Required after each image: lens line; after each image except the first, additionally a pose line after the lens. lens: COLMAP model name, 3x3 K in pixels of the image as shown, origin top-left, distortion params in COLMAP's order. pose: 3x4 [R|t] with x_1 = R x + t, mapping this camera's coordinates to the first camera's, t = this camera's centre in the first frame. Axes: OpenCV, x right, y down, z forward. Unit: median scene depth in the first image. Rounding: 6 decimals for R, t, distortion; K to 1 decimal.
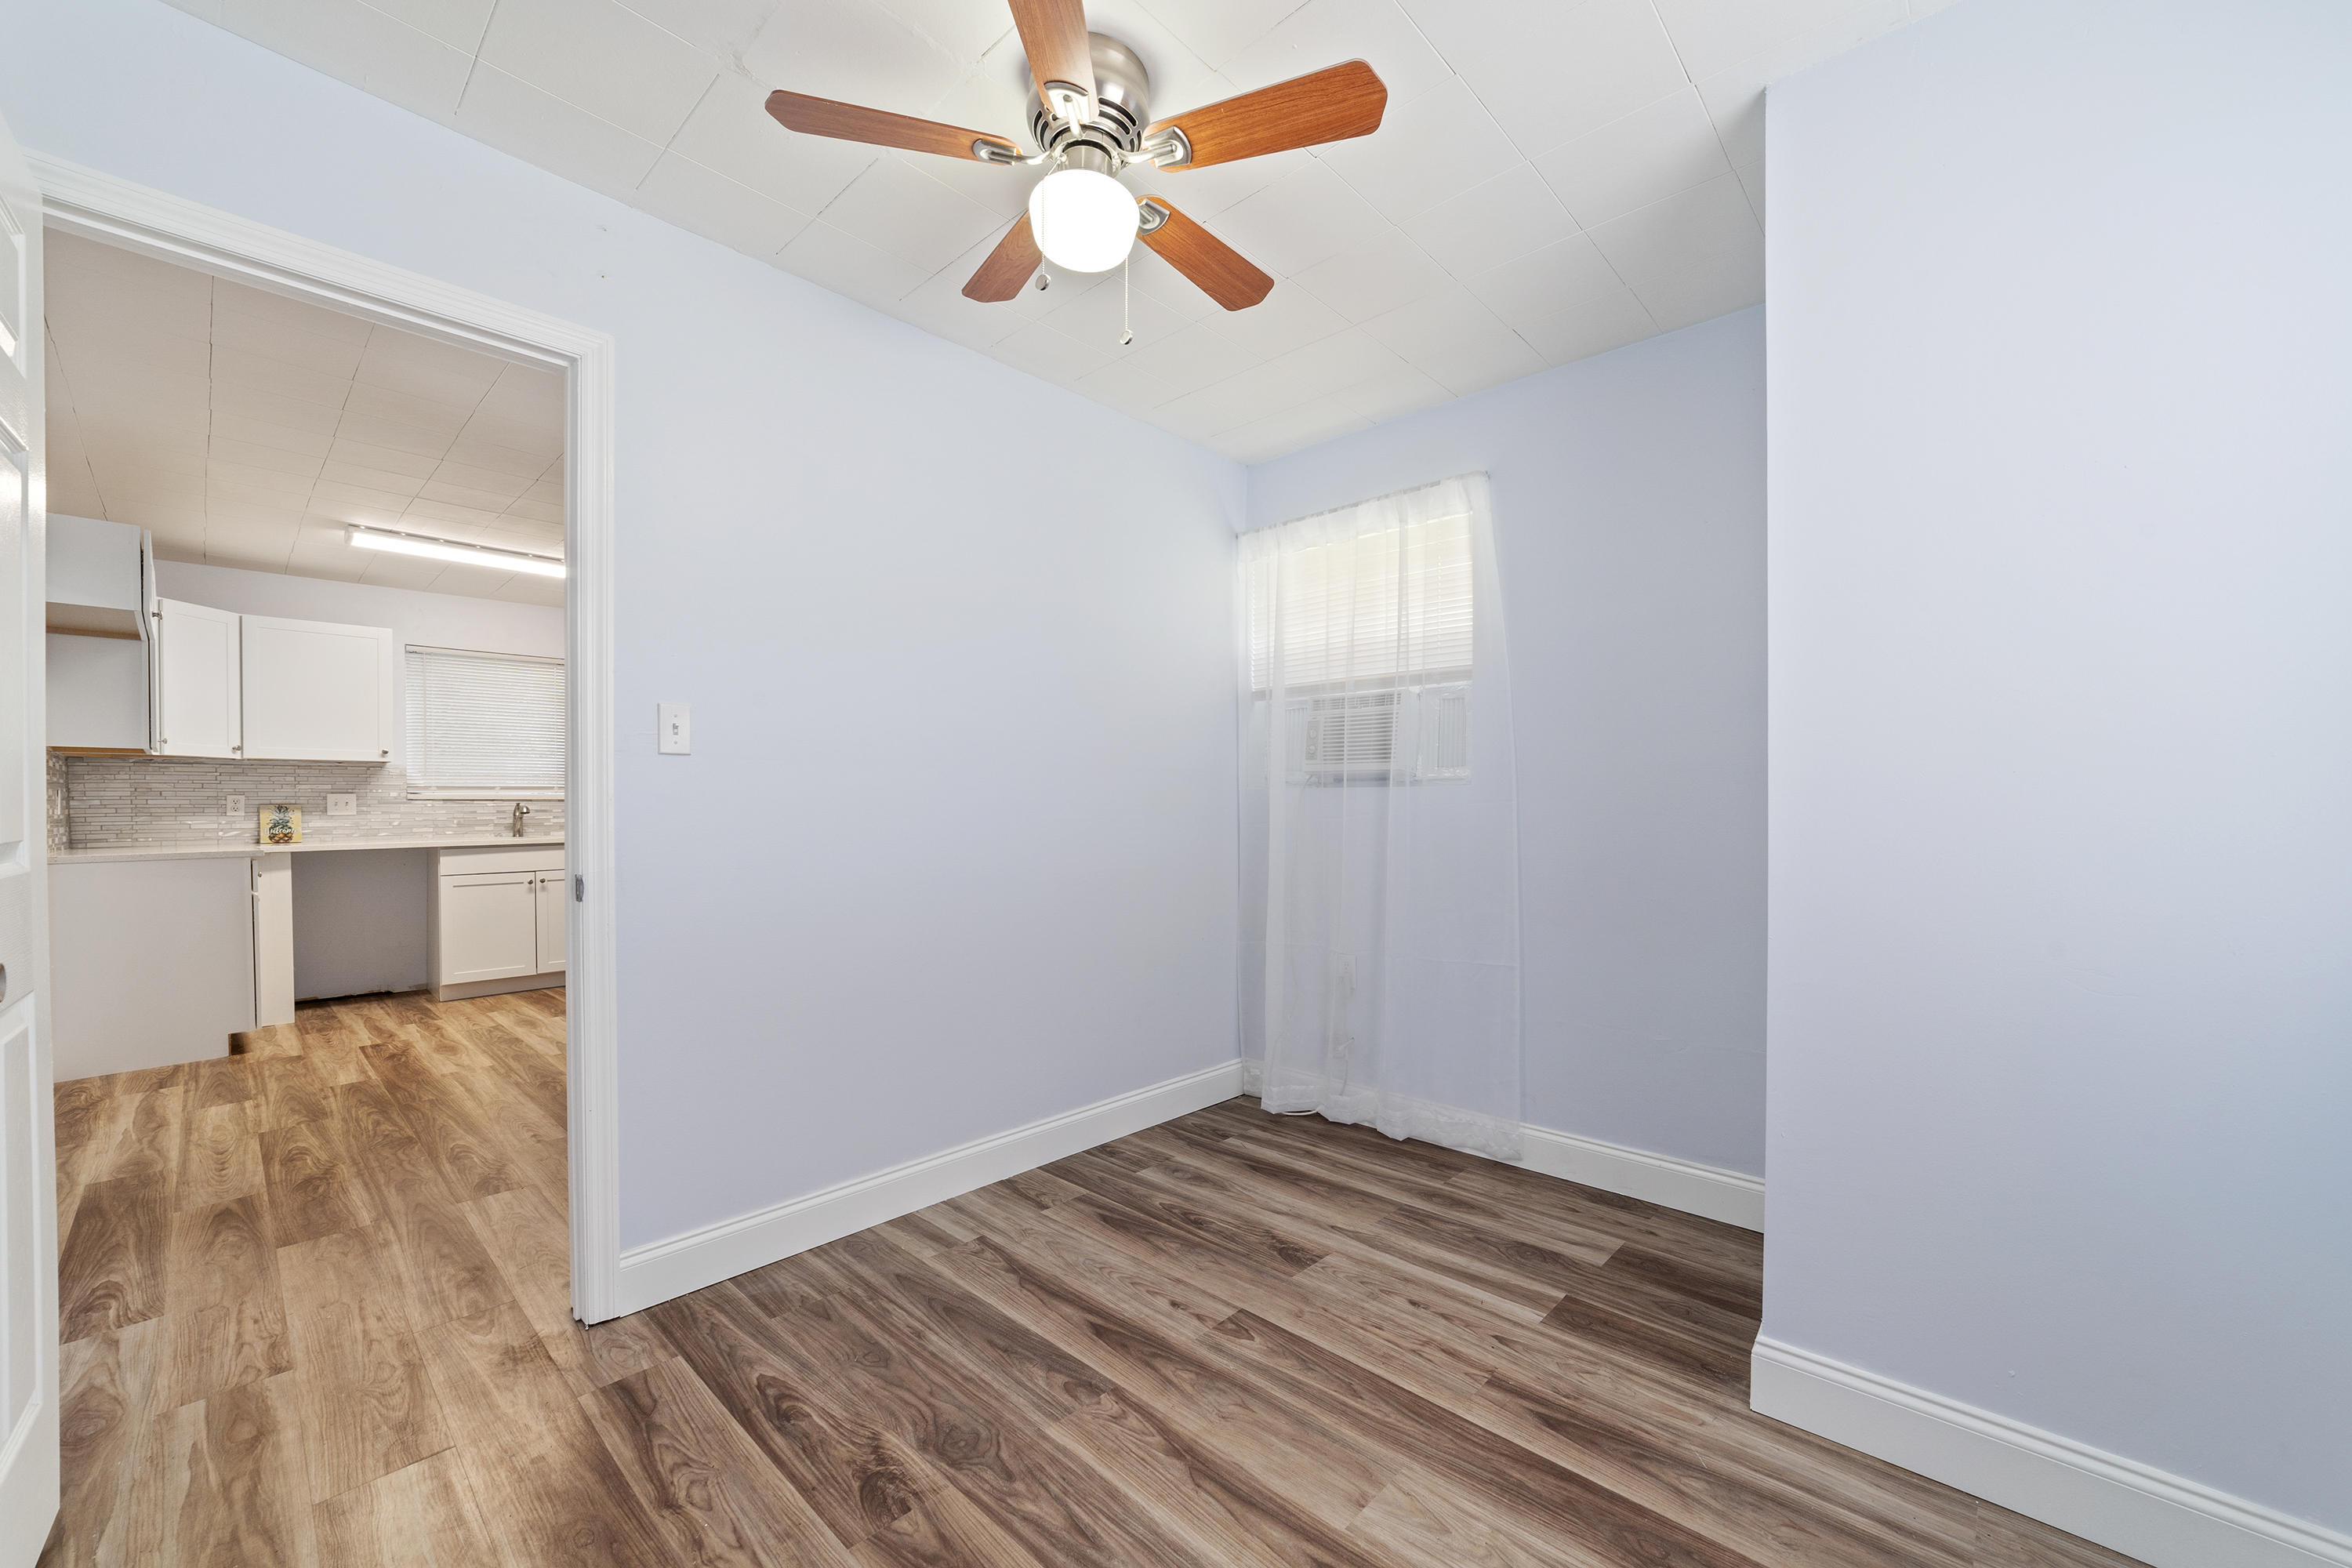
lens RADIAL K [[924.1, 0, 1179.5], [0, 924.1, 796.1], [0, 0, 1]] dist [-0.019179, 0.008523]
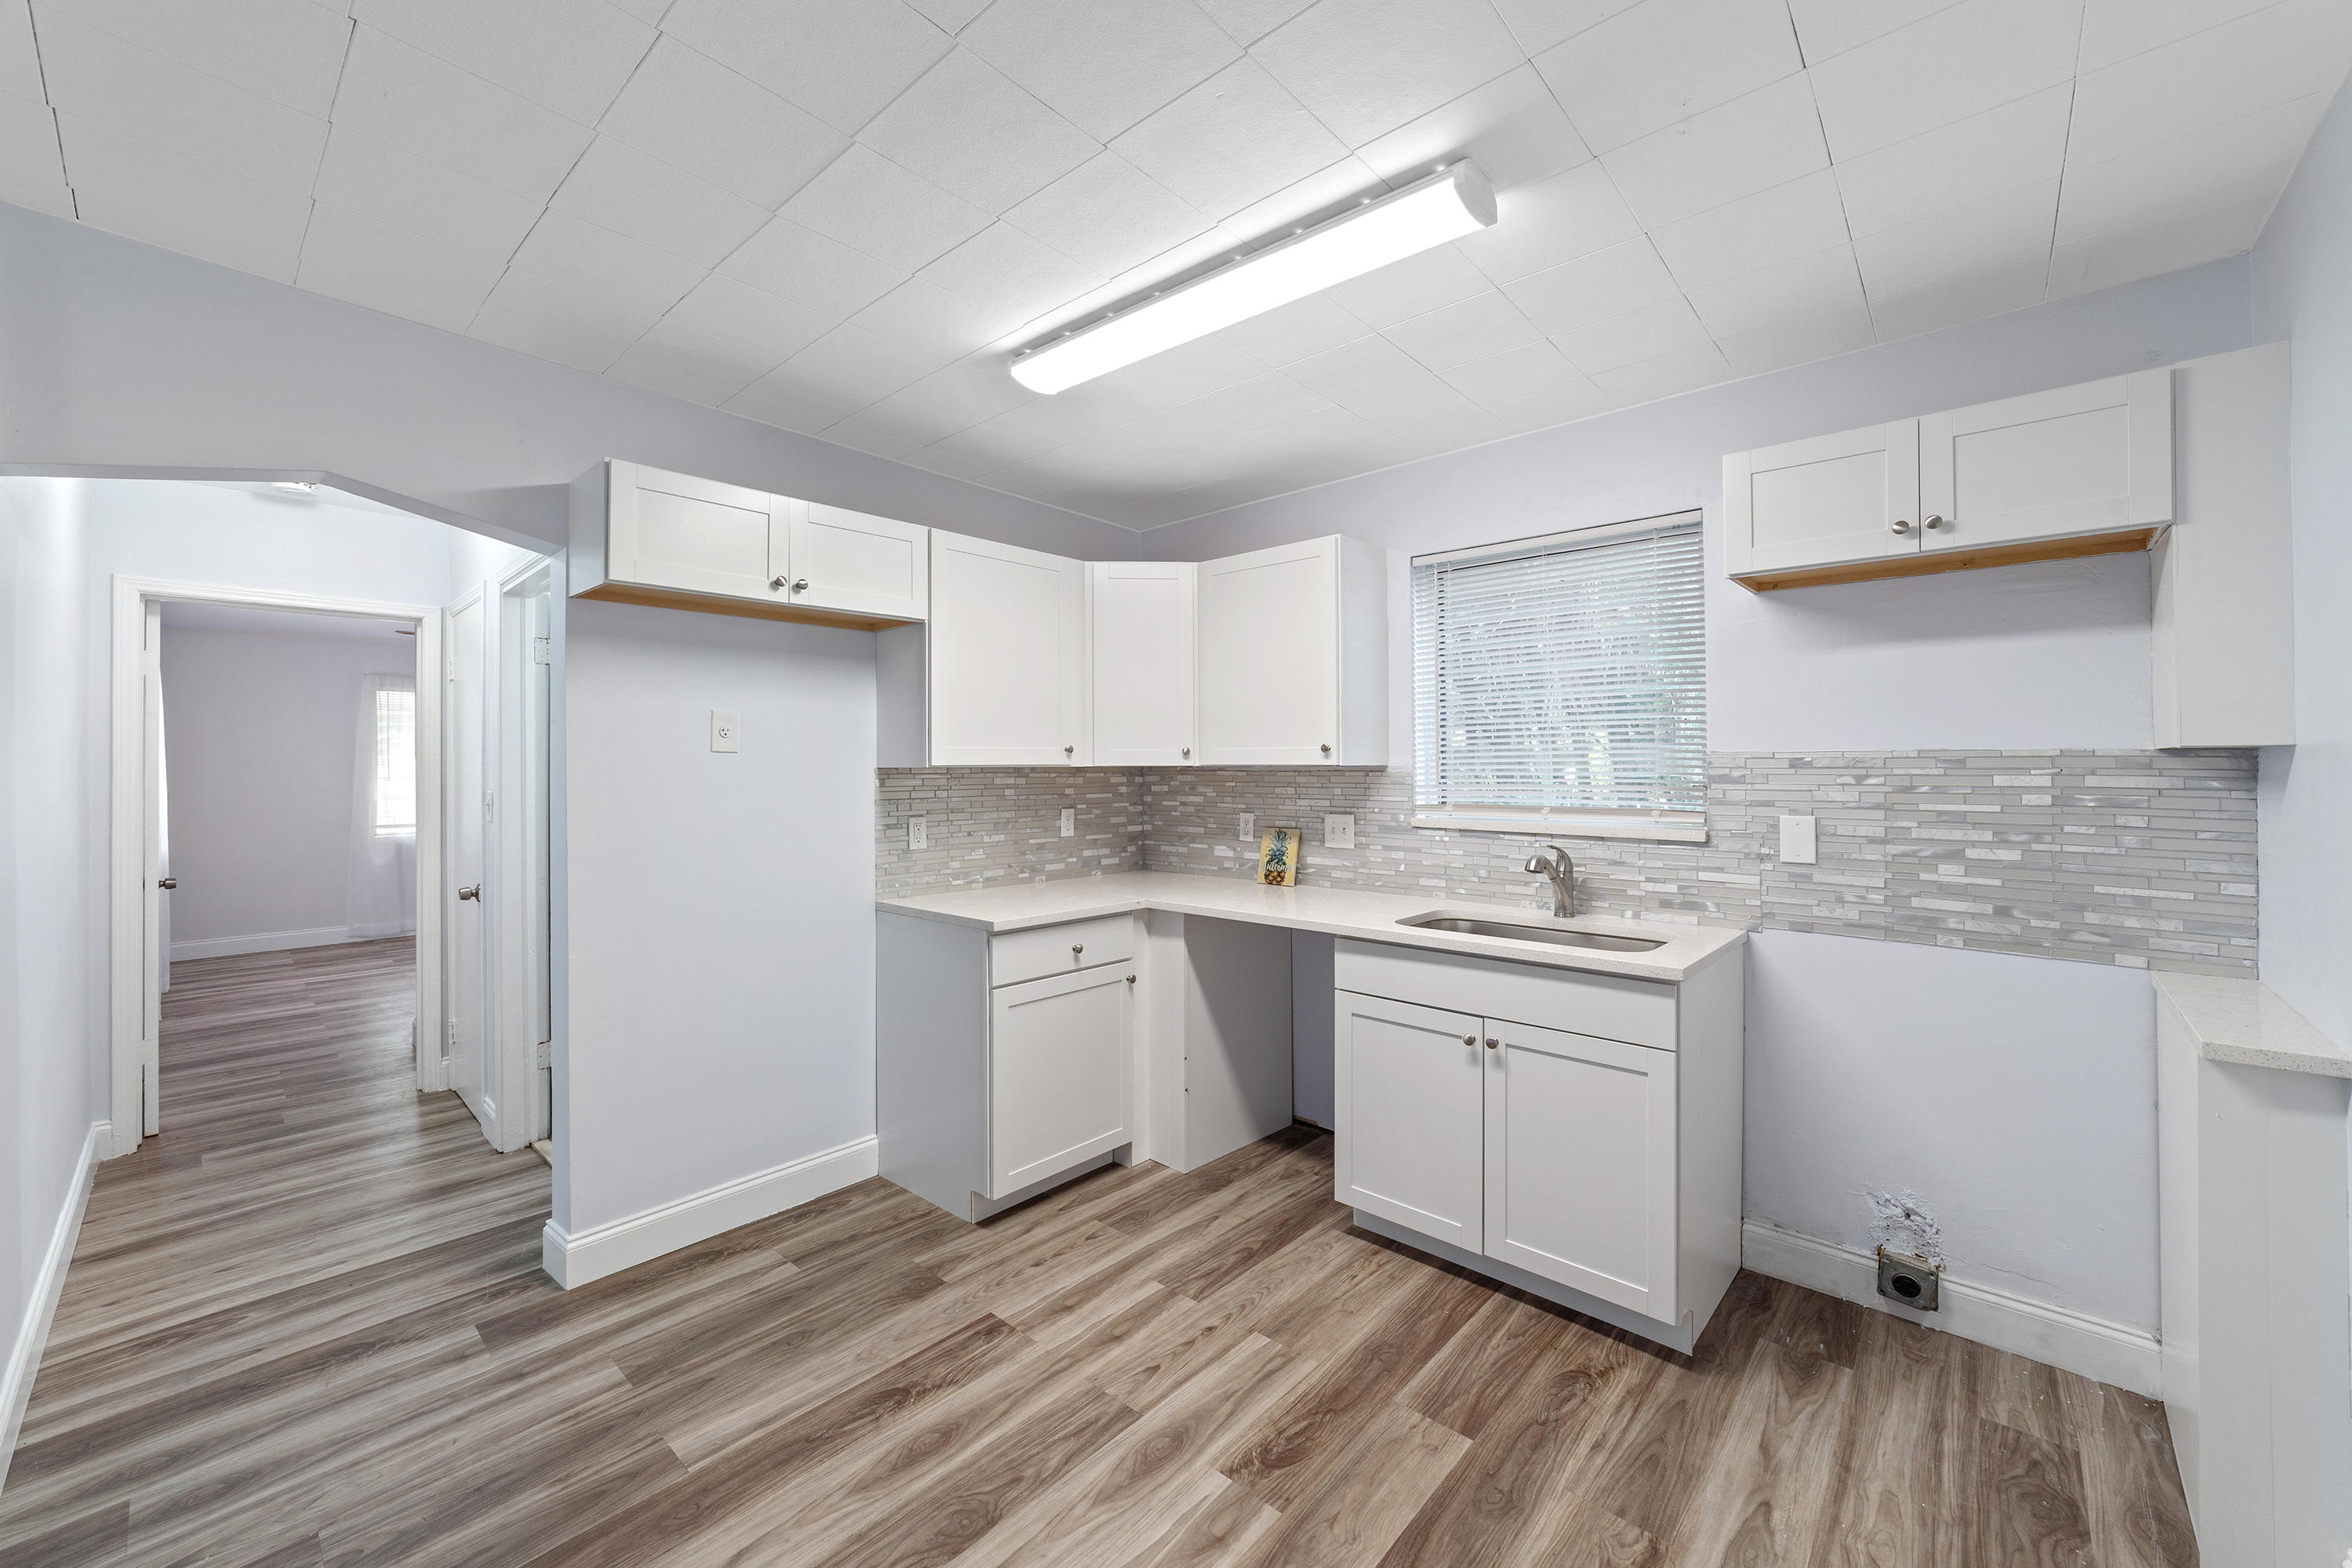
lens RADIAL K [[919.4, 0, 1171.1], [0, 919.4, 765.1], [0, 0, 1]] dist [-0.023182, 0.008192]
pose [[0.015891, 0.007399, -0.999846, -0.240922], [0.008154, 0.999938, 0.007529, -0.035840], [0.999840, -0.008272, 0.015829, 0.740963]]
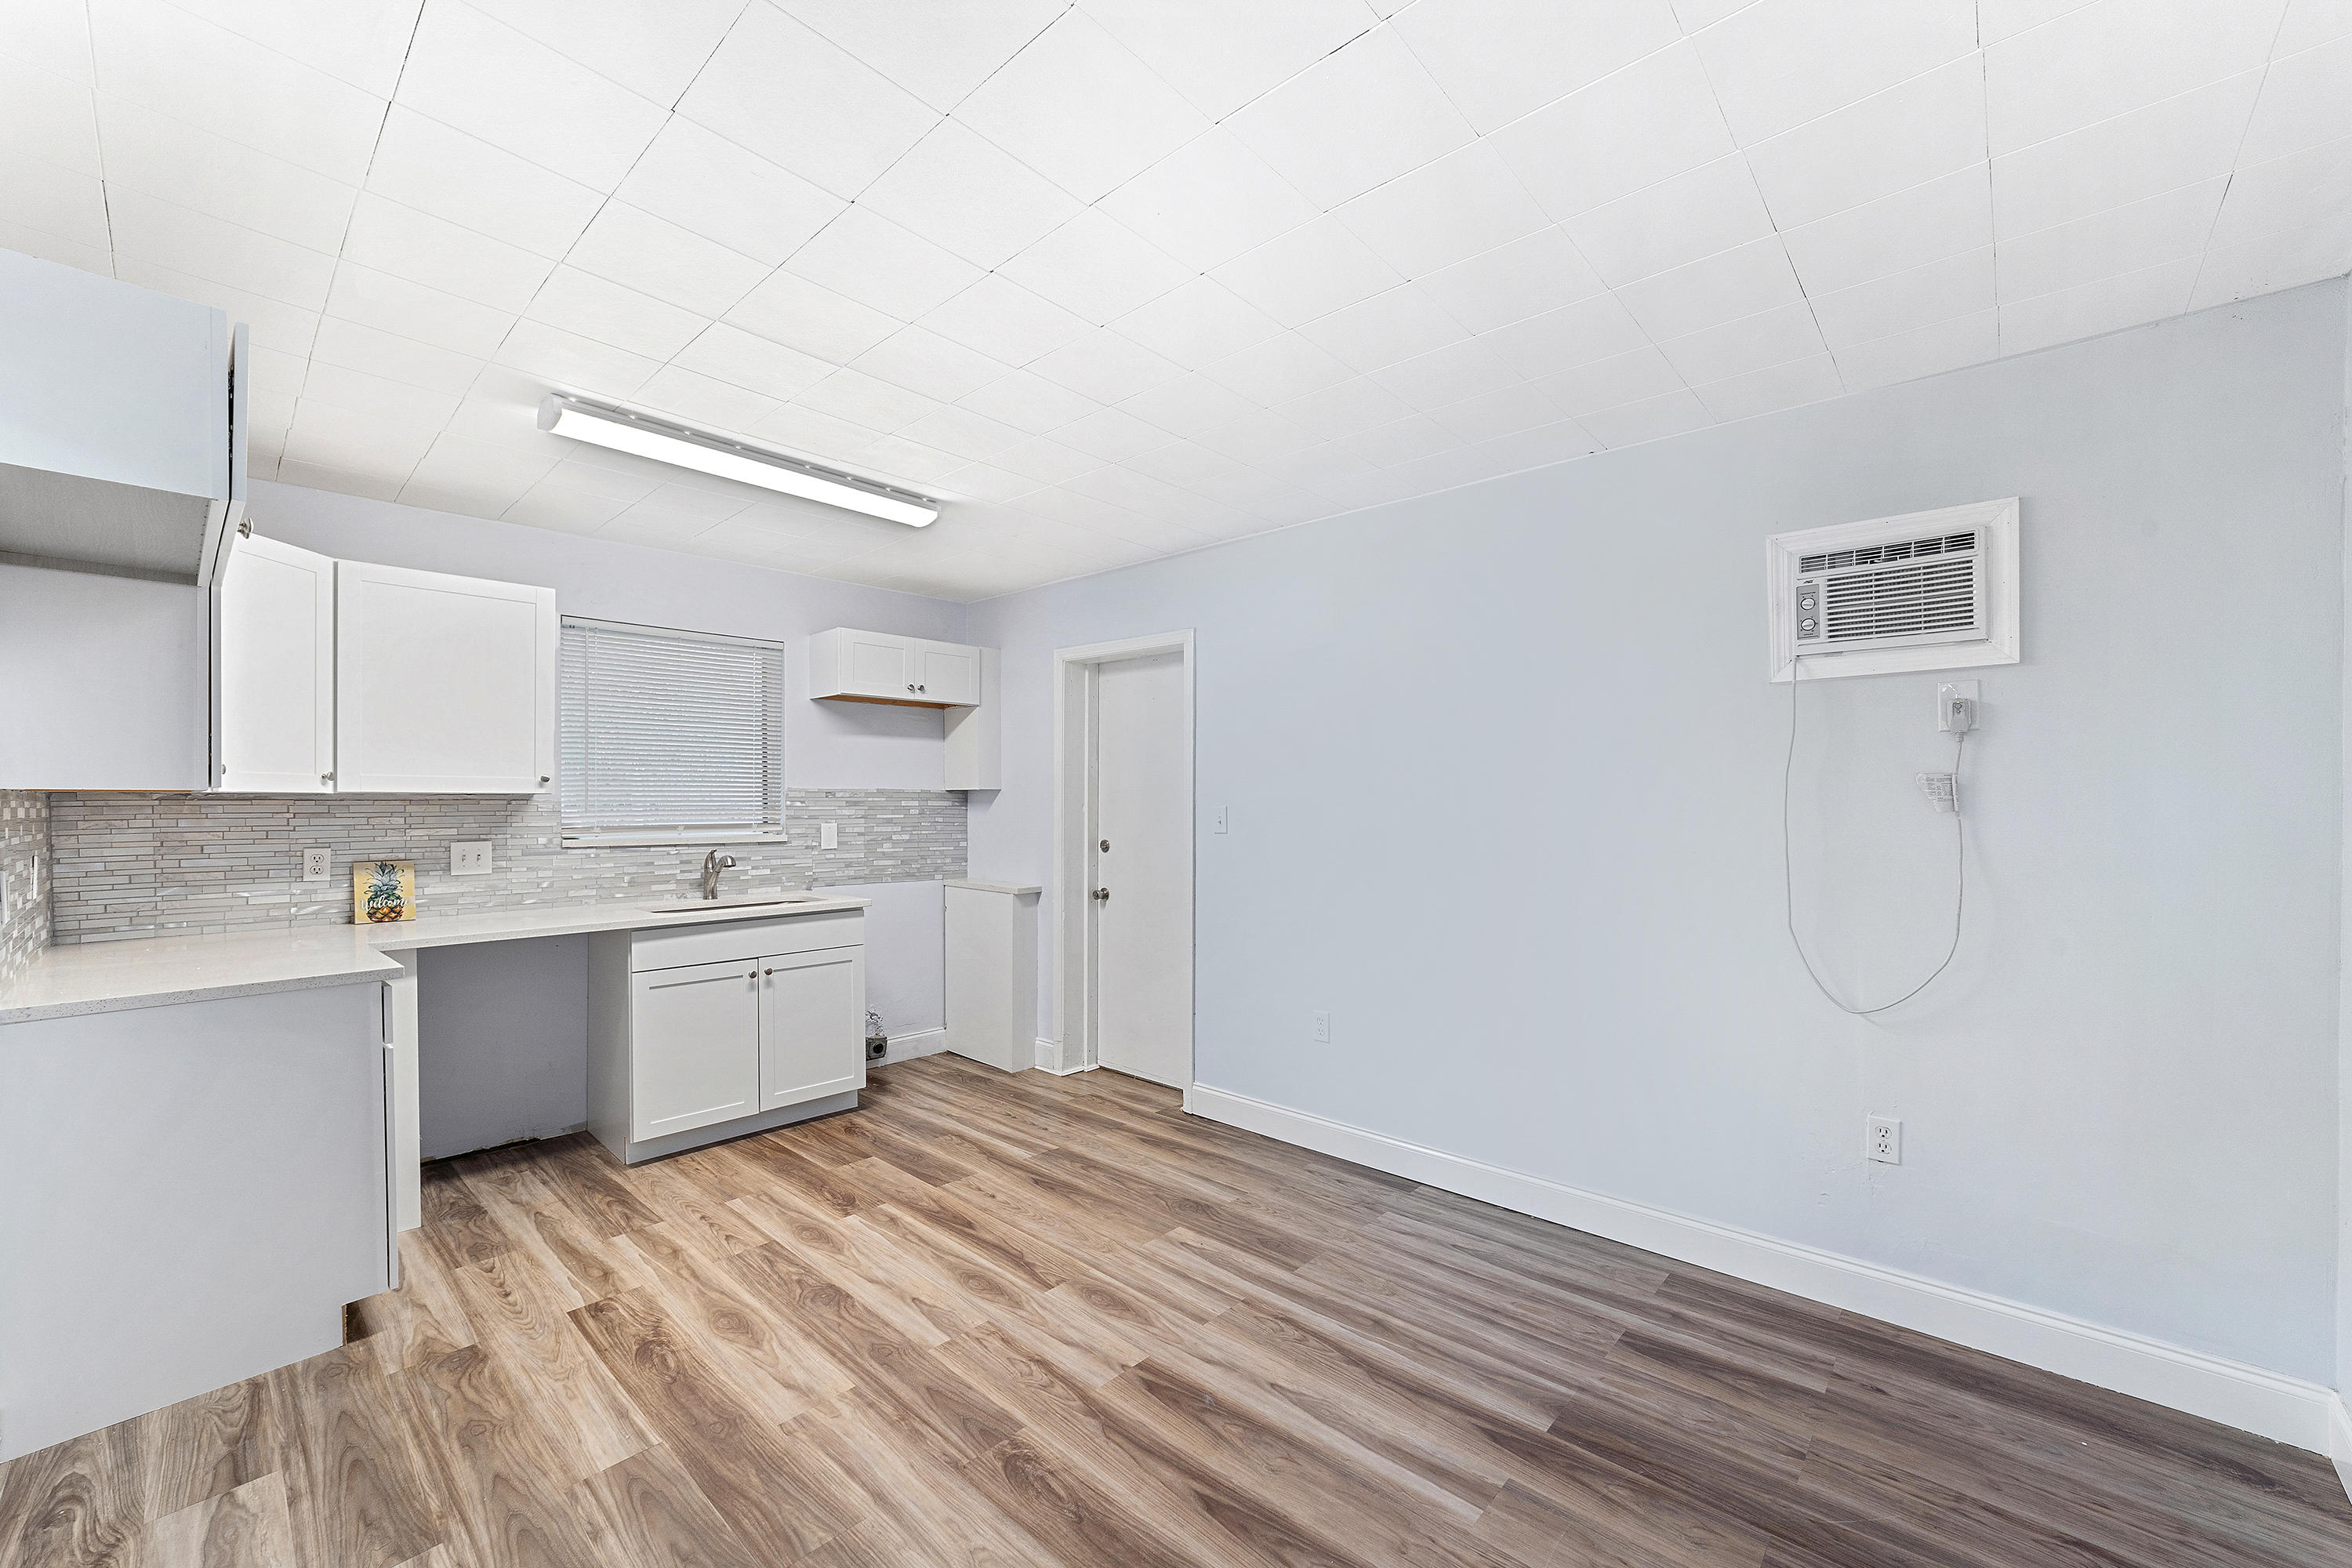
lens RADIAL K [[924.1, 0, 1179.5], [0, 924.1, 796.1], [0, 0, 1]] dist [-0.019179, 0.008523]
pose [[0.999930, 0.005436, 0.010542, -0.353925], [-0.005423, 0.999984, -0.001270, -0.031473], [-0.010549, 0.001212, 0.999944, 0.288715]]
